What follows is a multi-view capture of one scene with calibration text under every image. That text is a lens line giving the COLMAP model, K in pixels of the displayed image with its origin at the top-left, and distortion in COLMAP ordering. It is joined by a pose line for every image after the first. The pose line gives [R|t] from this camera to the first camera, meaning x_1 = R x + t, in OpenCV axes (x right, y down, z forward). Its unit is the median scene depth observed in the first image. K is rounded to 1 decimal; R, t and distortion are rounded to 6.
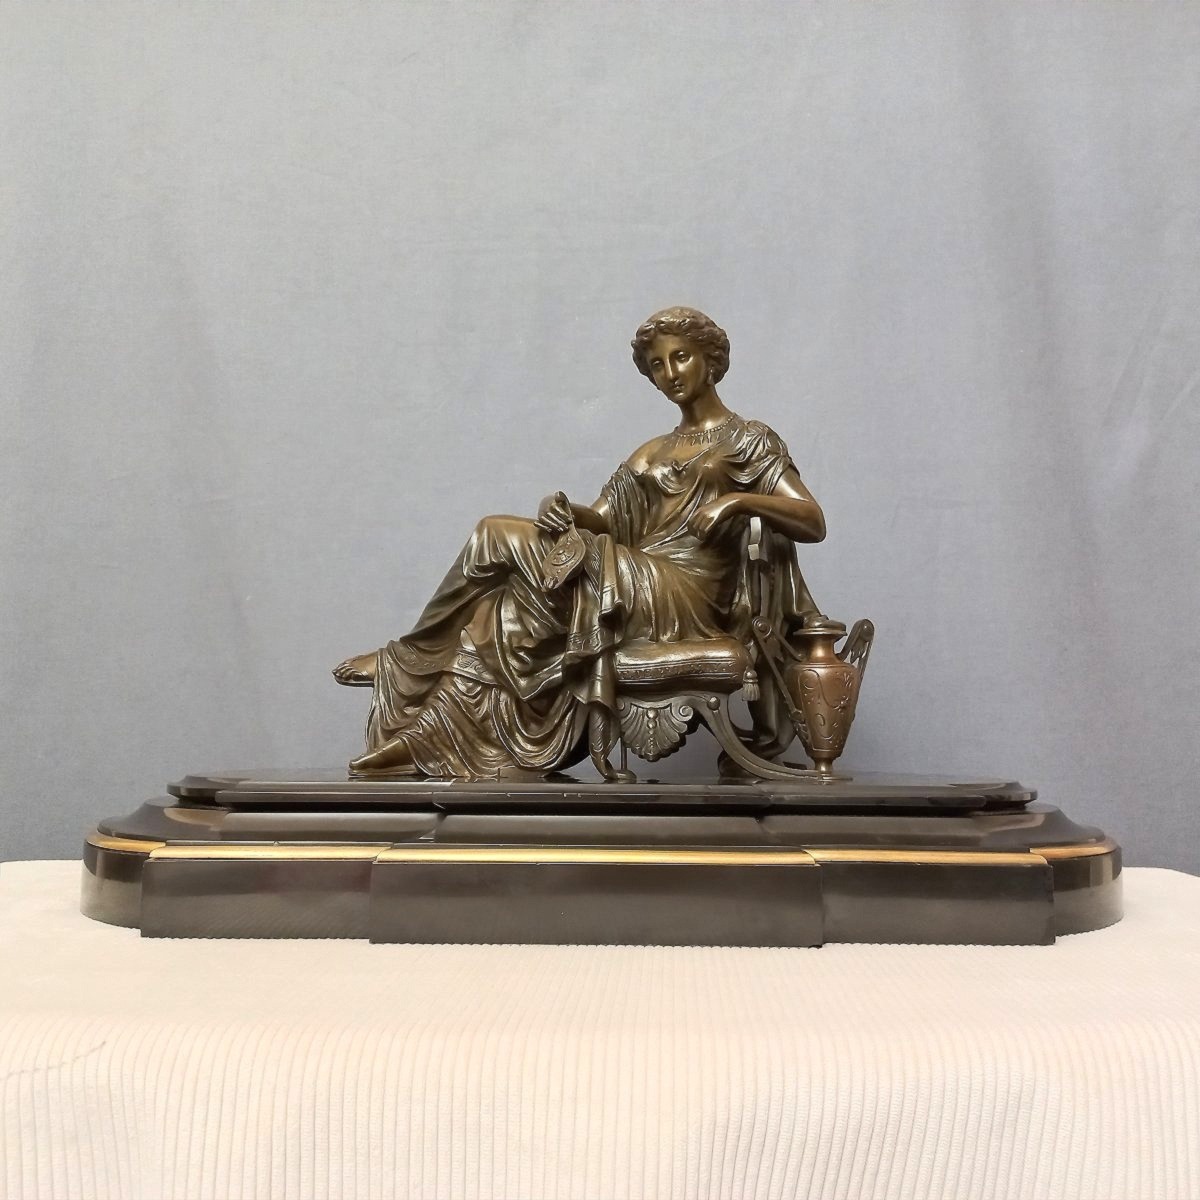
lens RADIAL K [[1156.3, 0, 596.5], [0, 1156.3, 601.5], [0, 0, 1]] dist [0.109270, -0.203136]
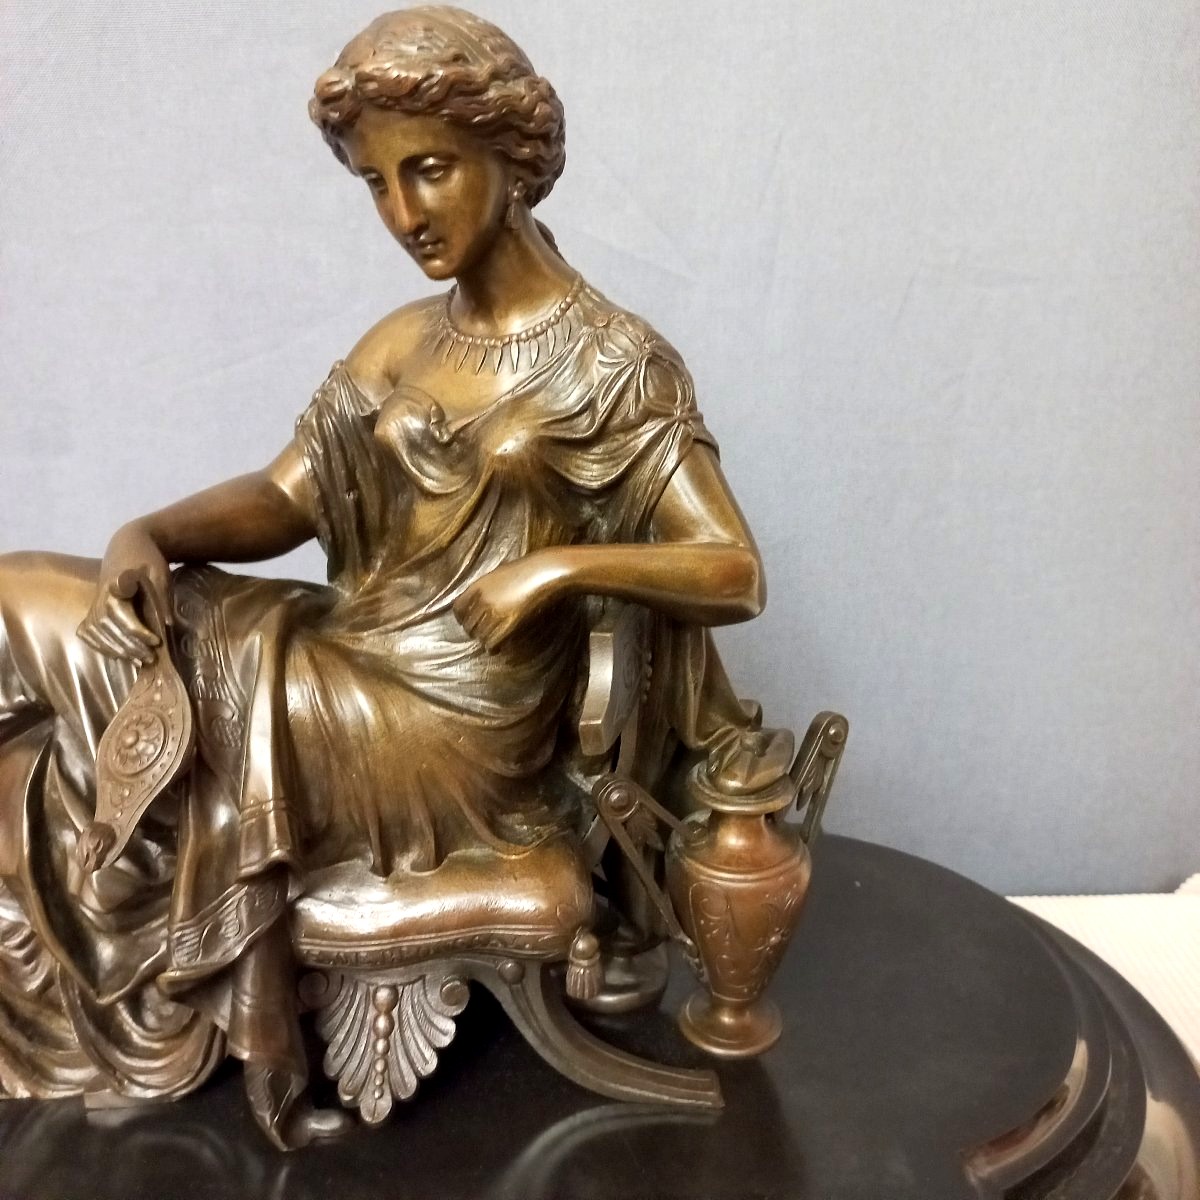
lens RADIAL K [[1156.3, 0, 596.5], [0, 1156.3, 601.5], [0, 0, 1]] dist [0.109270, -0.203136]
pose [[0.998958, -0.010057, 0.044514, 0.112434], [-0.010381, 0.899769, 0.436242, -0.259263], [-0.044440, -0.436250, 0.898728, 0.601951]]
